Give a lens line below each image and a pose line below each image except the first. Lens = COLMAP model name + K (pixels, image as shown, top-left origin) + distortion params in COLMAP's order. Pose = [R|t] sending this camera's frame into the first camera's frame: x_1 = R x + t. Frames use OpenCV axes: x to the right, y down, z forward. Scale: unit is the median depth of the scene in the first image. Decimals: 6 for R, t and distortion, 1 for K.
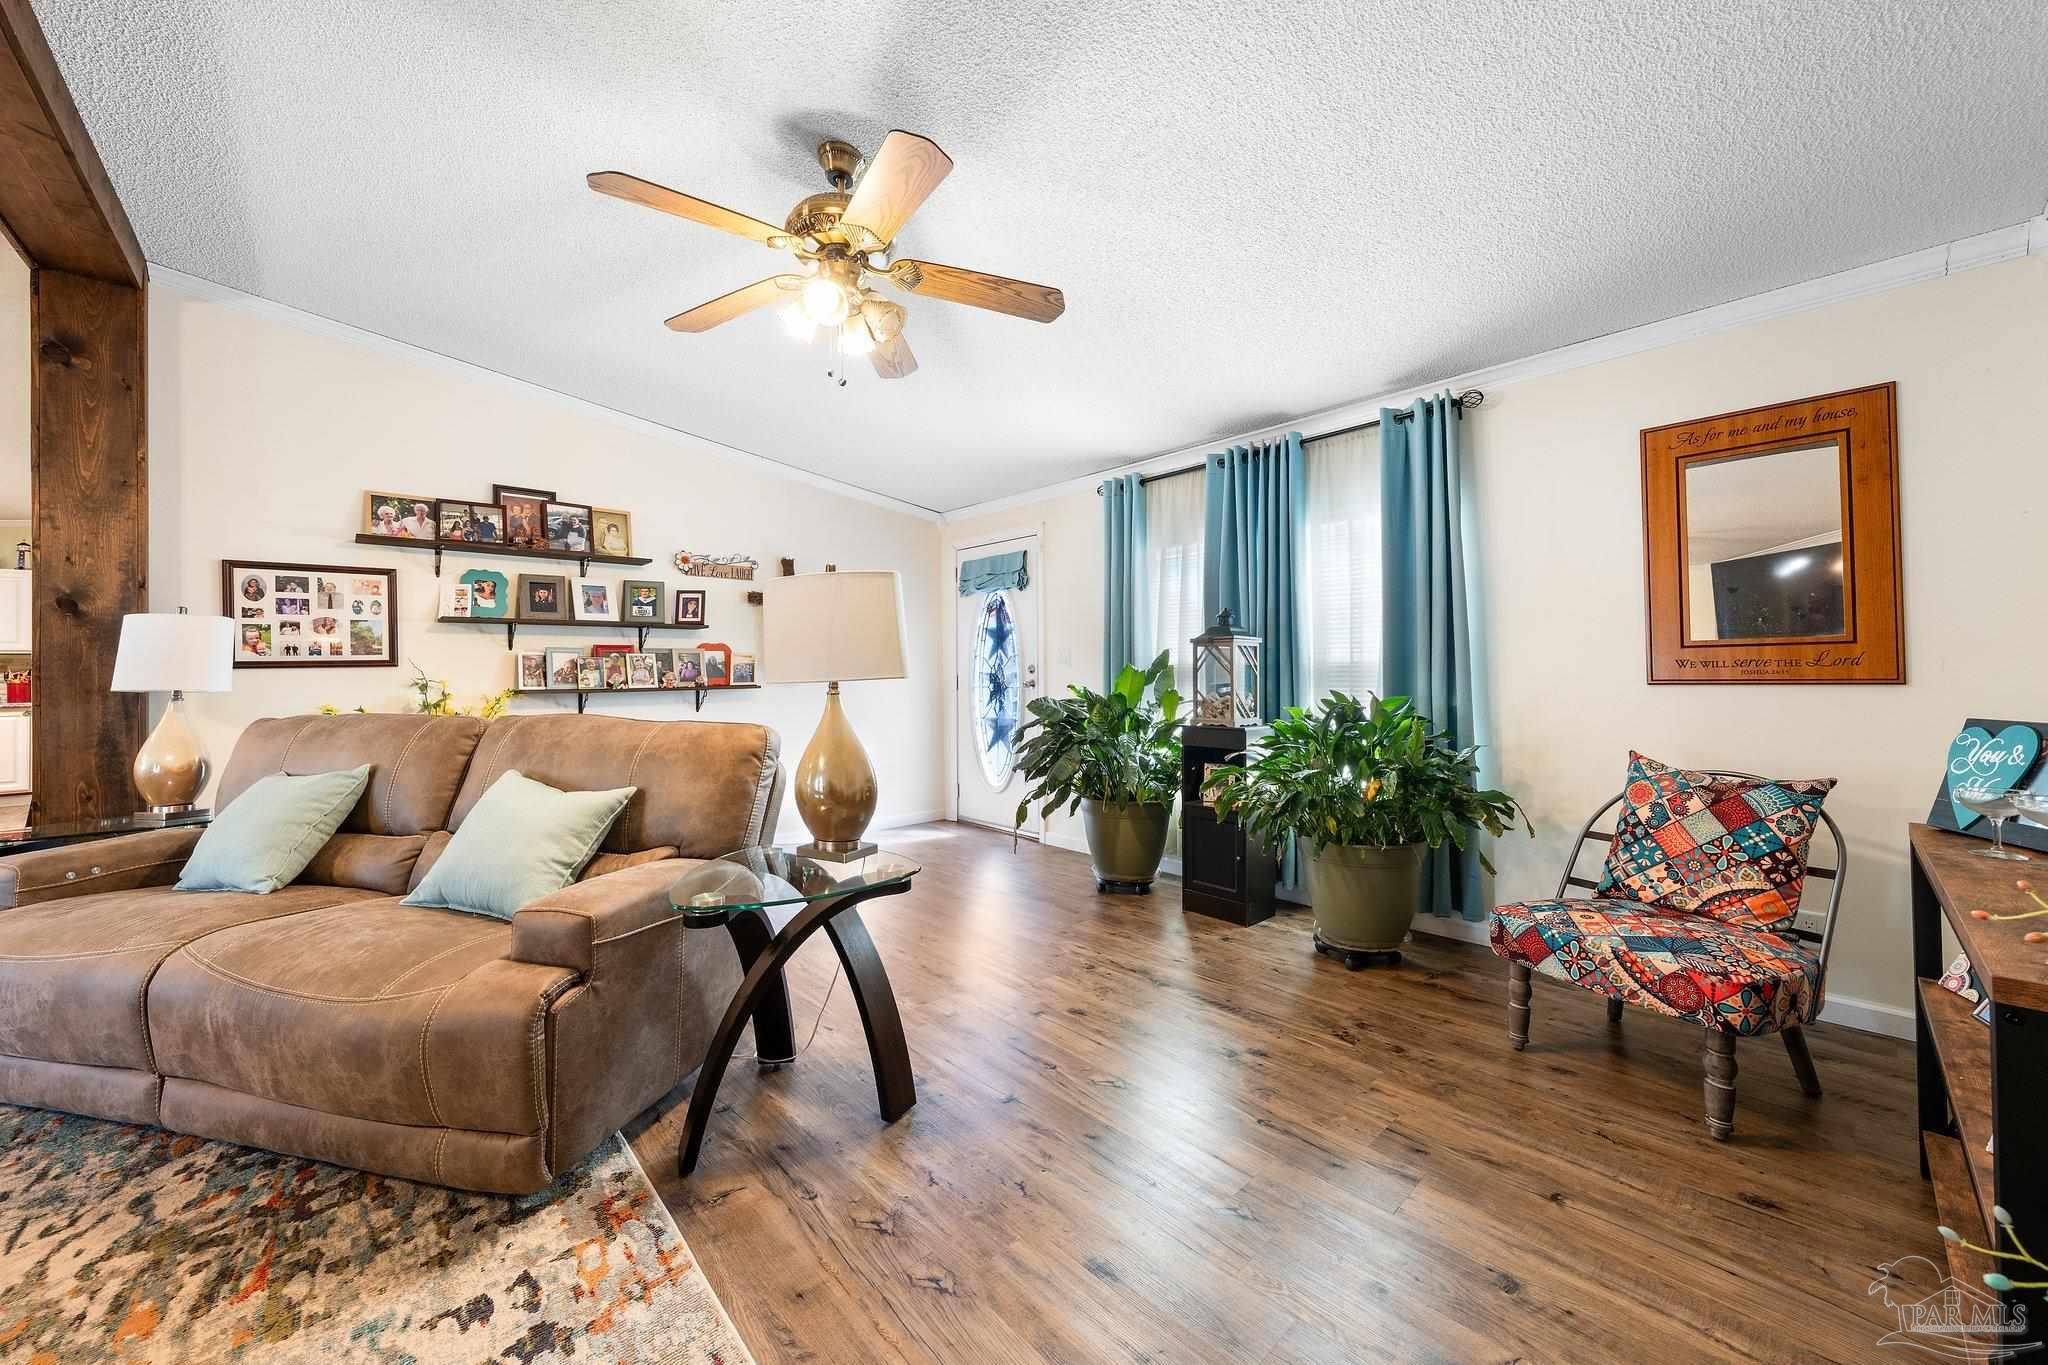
lens RADIAL K [[748.9, 0, 1030.4], [0, 748.9, 663.1], [0, 0, 1]] dist [0.000029, 0.000070]
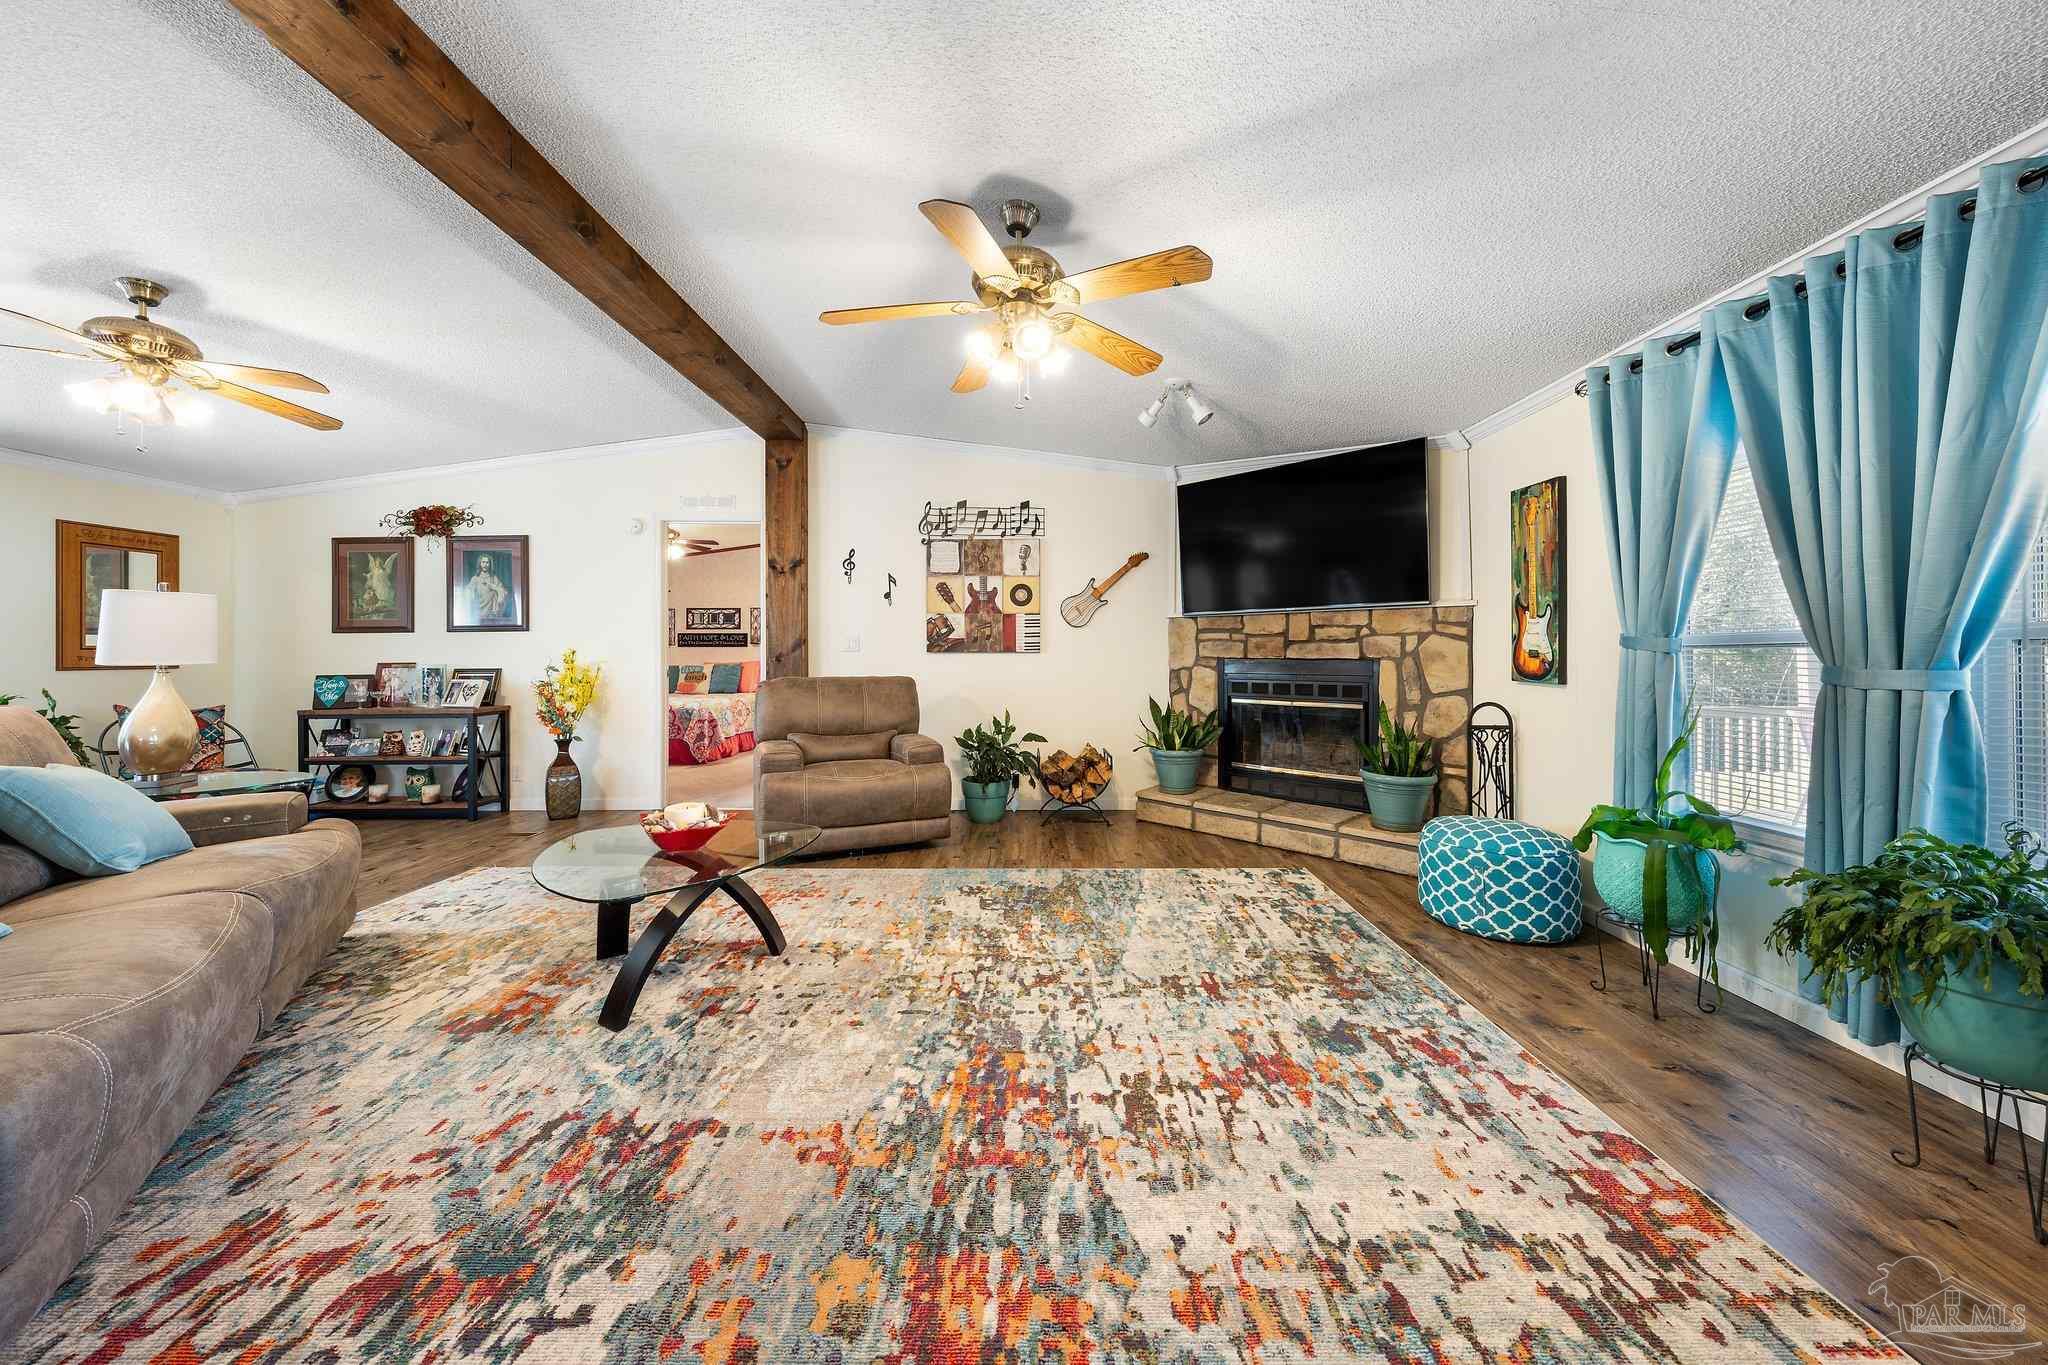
lens RADIAL K [[705.4, 0, 1030.9], [0, 705.4, 649.2], [0, 0, 1]] dist [-0.002876, -0.000350]
pose [[-0.730182, 0.019792, 0.682966, -1.906376], [0.003970, 0.999686, -0.024725, 0.027815], [-0.683242, -0.015342, -0.730031, 0.667638]]
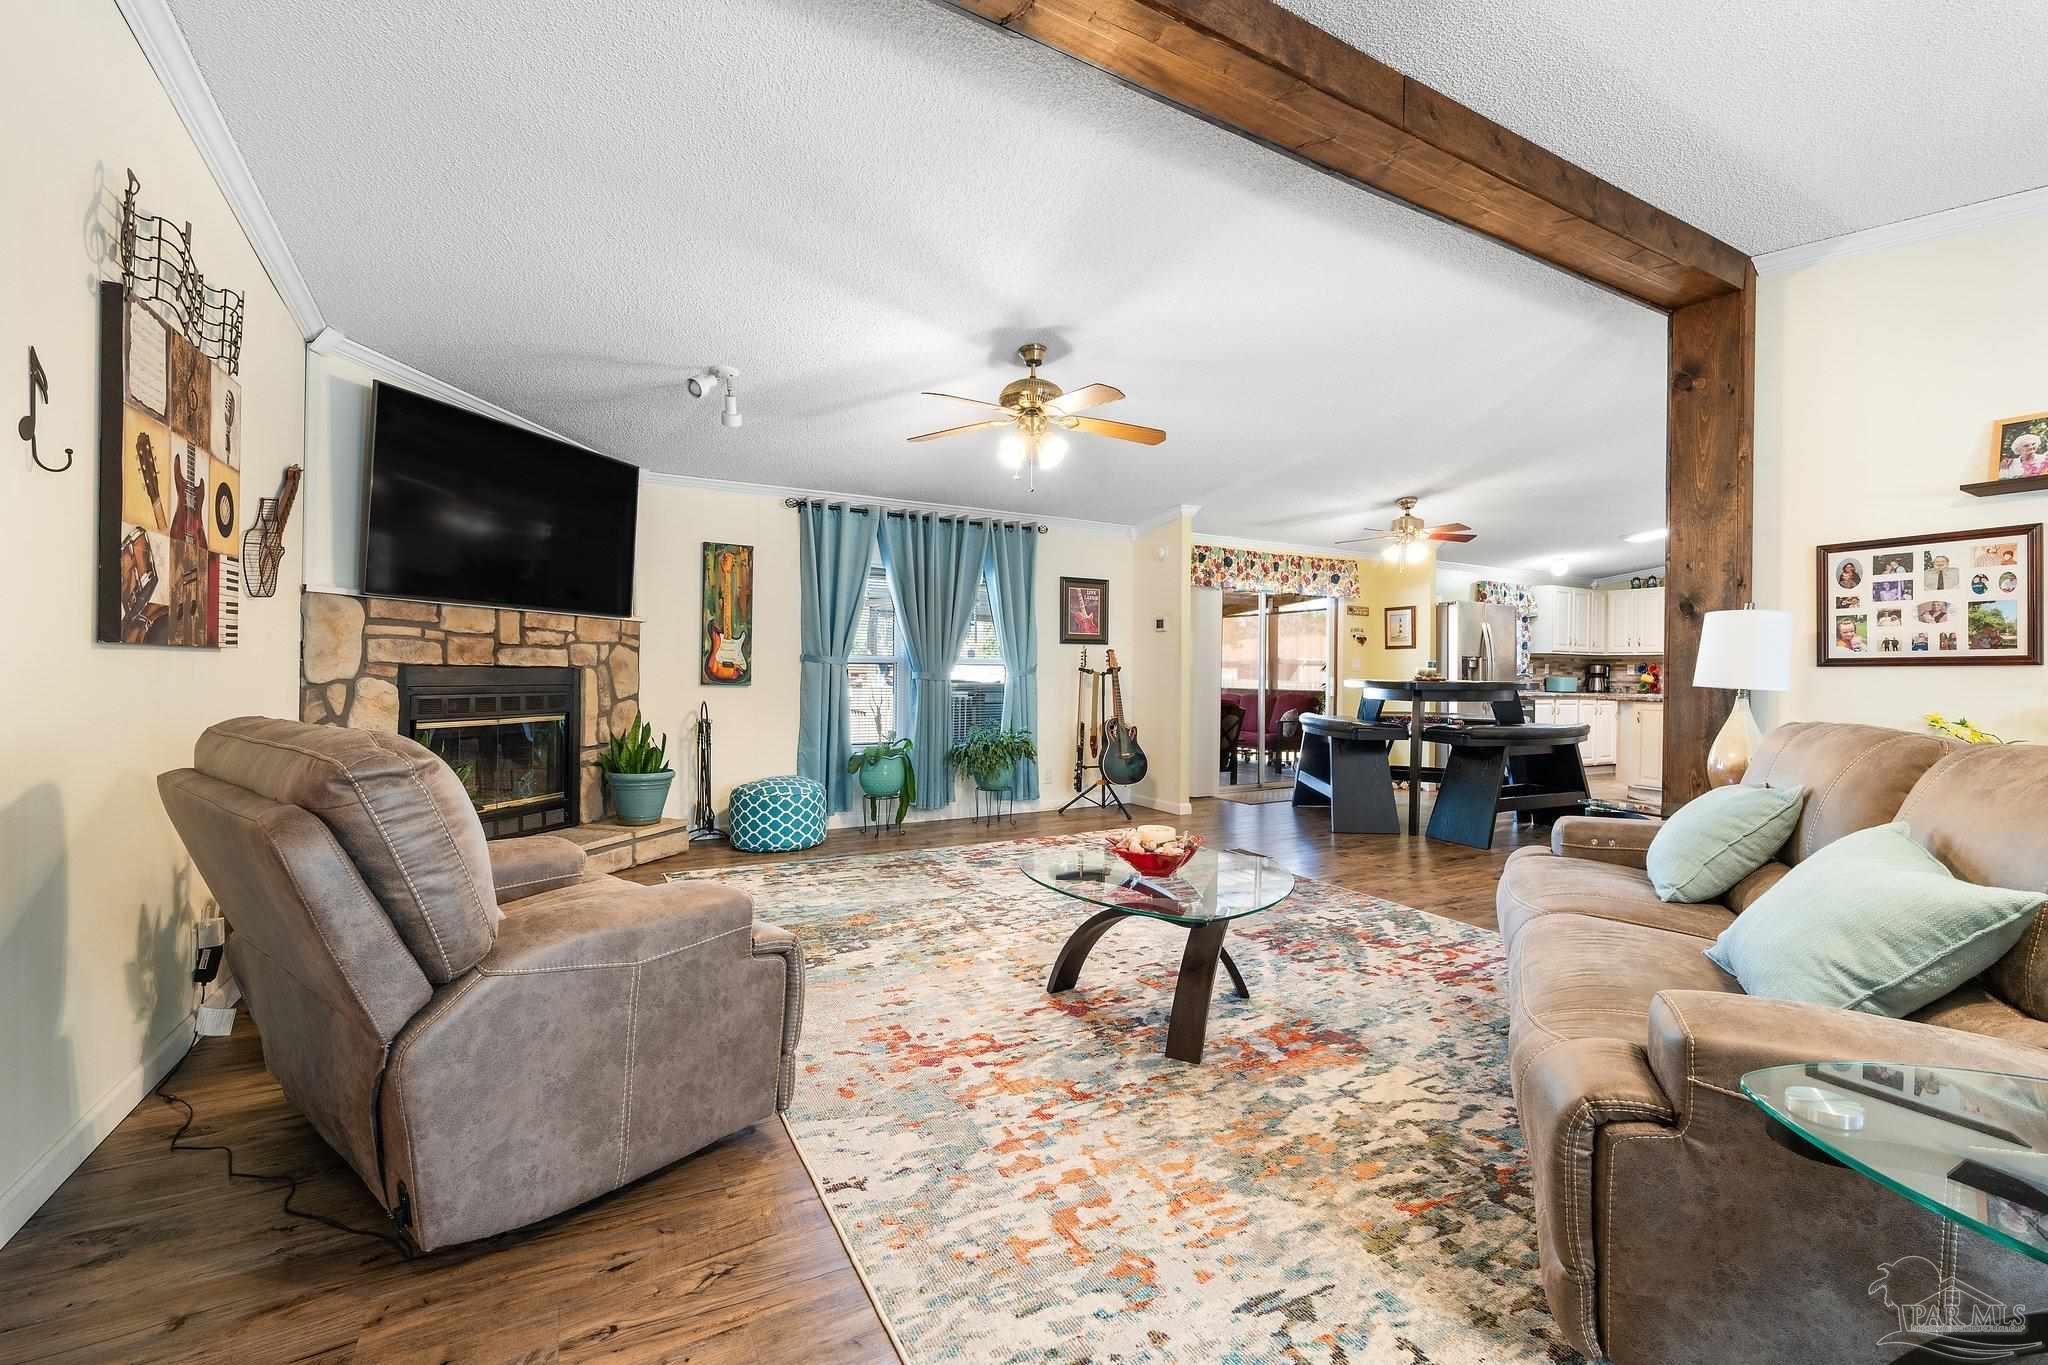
lens RADIAL K [[852.3, 0, 1033.6], [0, 852.3, 675.6], [0, 0, 1]] dist [-0.001622, -0.000139]
pose [[-0.236433, 0.014342, -0.971542, 0.178613], [-0.000430, 0.999889, 0.014865, 0.004367], [0.971648, 0.003932, -0.236401, 0.392926]]
